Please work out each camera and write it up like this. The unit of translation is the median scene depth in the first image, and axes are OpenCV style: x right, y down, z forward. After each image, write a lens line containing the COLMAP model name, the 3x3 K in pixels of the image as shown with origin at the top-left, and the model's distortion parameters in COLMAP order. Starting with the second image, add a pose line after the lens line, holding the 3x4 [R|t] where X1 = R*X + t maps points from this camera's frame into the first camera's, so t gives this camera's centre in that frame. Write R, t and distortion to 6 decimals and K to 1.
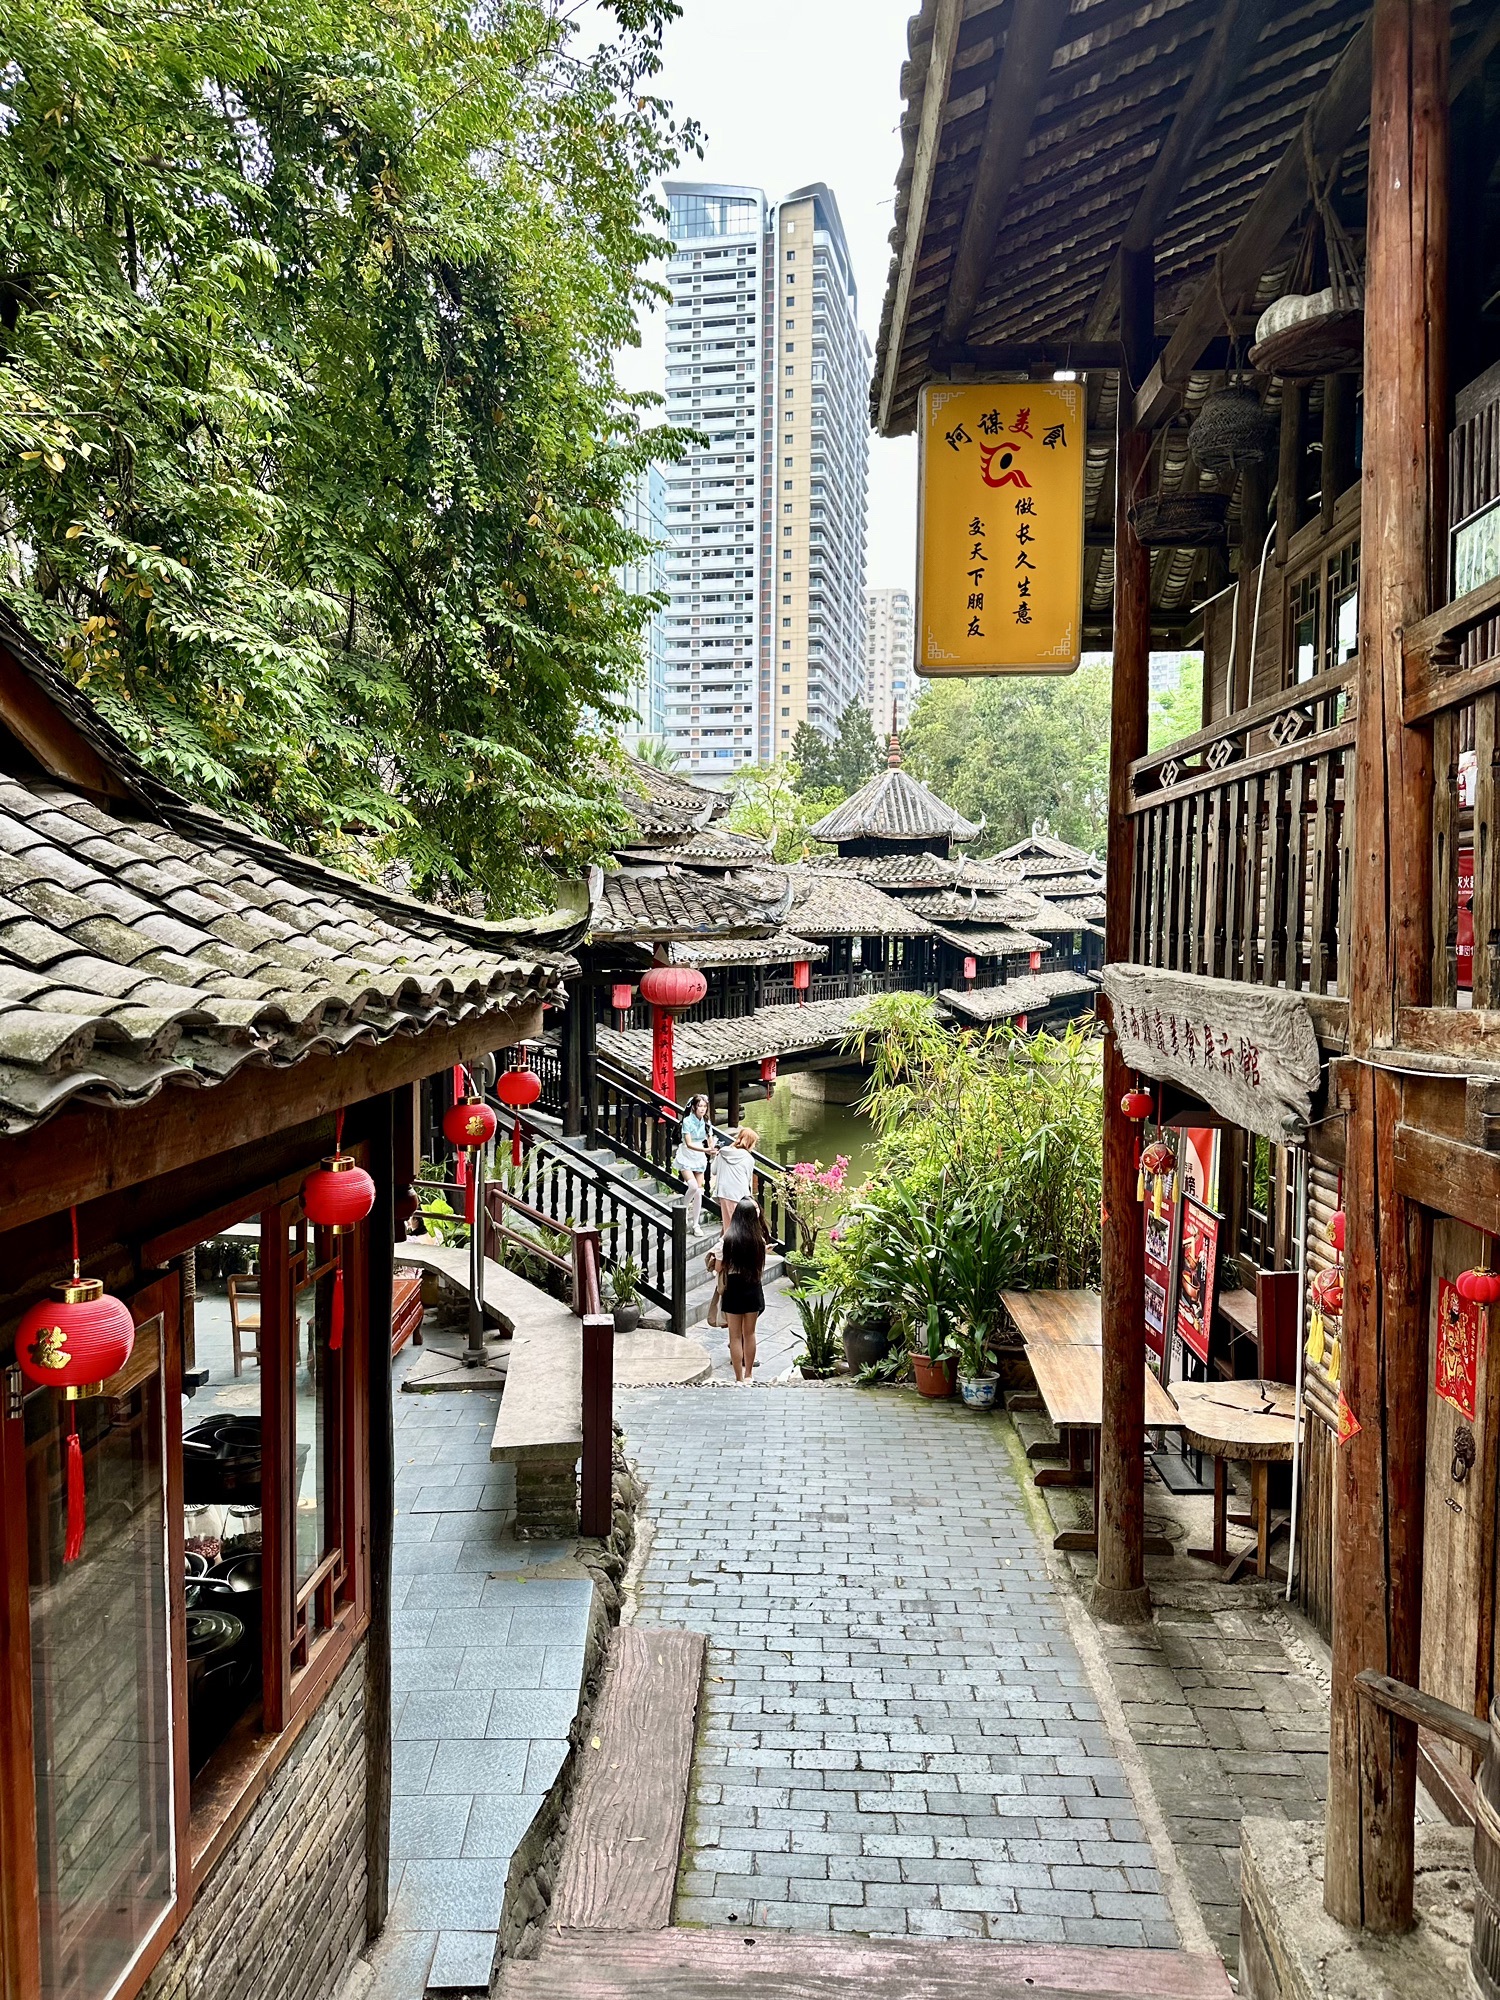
lens RADIAL K [[1462.0, 0, 724.1], [0, 1462.0, 1004.0], [0, 0, 1]] dist [0.165874, -0.244027]
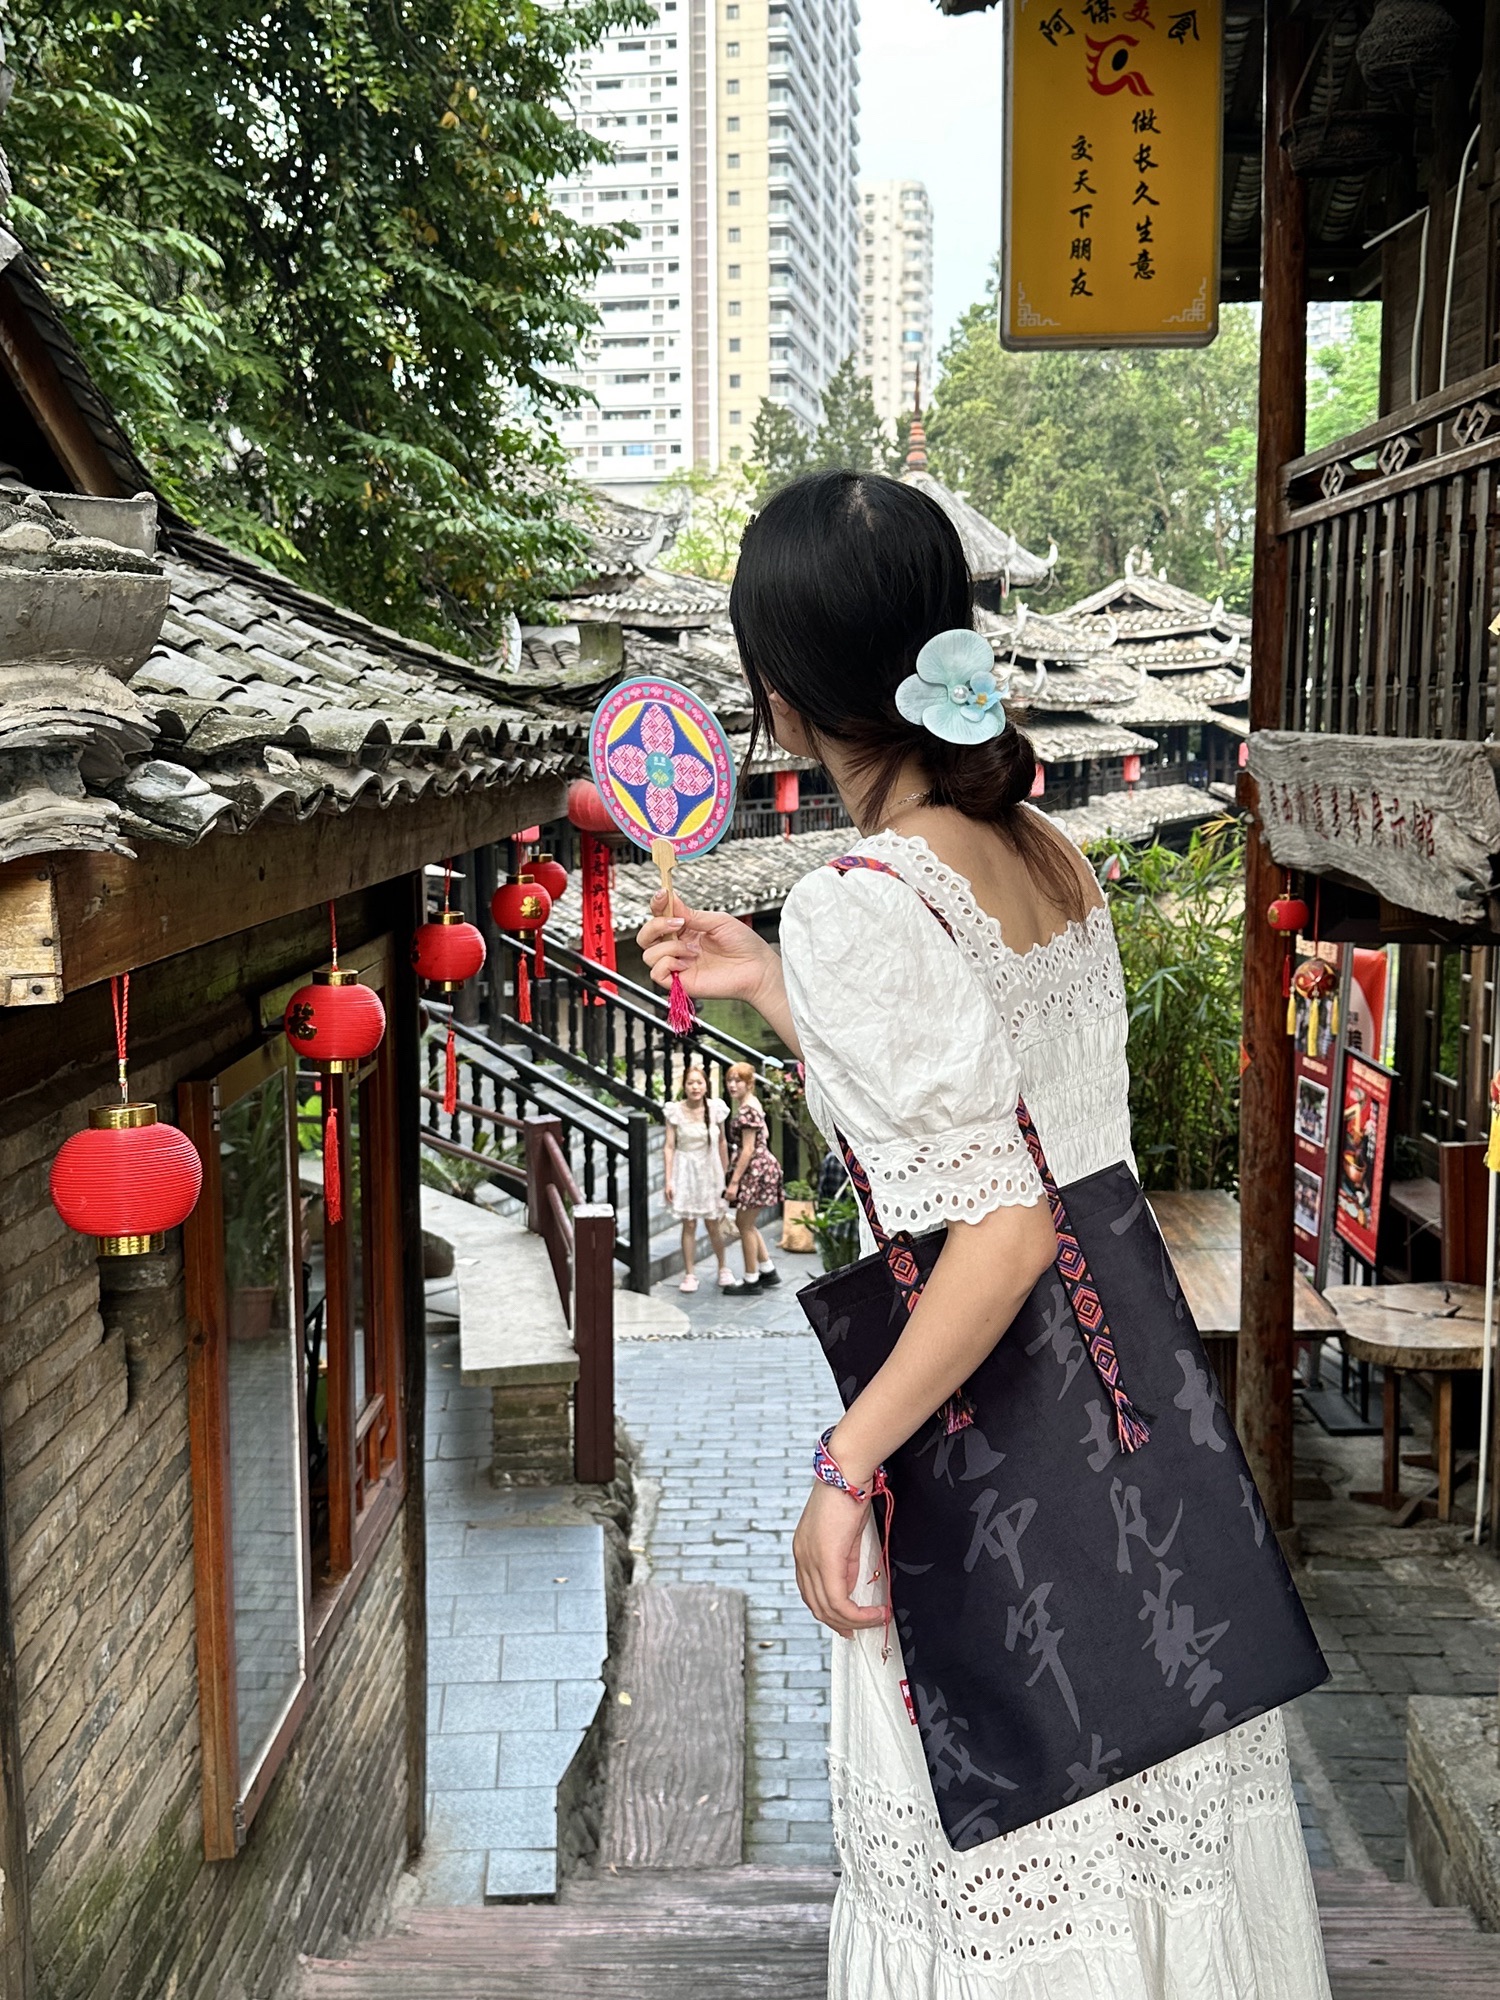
lens RADIAL K [[2304.3, 0, 750.0], [0, 2304.3, 1000.0], [0, 0, 1]] dist [0.271660, -0.651926]
pose [[0.998723, -0.017190, 0.047517, -0.049212], [0.014159, 0.997887, 0.063407, 0.024574], [-0.048507, -0.062653, 0.996856, -0.166715]]
